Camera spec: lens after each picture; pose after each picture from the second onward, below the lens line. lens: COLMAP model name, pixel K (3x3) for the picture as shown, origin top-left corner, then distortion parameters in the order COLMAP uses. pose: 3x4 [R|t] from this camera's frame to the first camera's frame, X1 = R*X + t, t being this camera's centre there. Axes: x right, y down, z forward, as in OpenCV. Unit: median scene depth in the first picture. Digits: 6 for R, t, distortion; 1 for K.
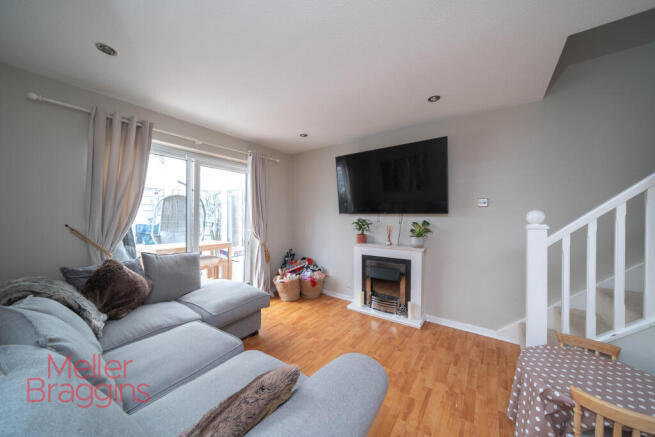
lens RADIAL K [[223.8, 0, 327.5], [0, 223.8, 218.5], [0, 0, 1]] dist [-0.001547, -0.000181]
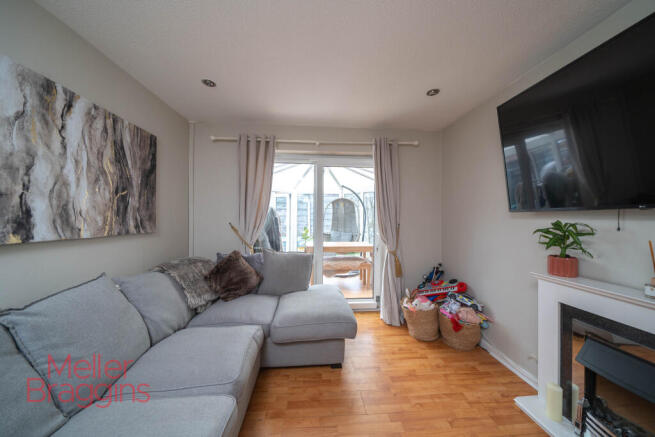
lens RADIAL K [[223.8, 0, 327.5], [0, 223.8, 218.5], [0, 0, 1]] dist [-0.001547, -0.000181]
pose [[0.642754, 0.000667, -0.766072, 0.196465], [-0.008454, 0.999945, -0.006222, 0.001336], [0.766026, 0.010475, 0.642724, 0.355859]]
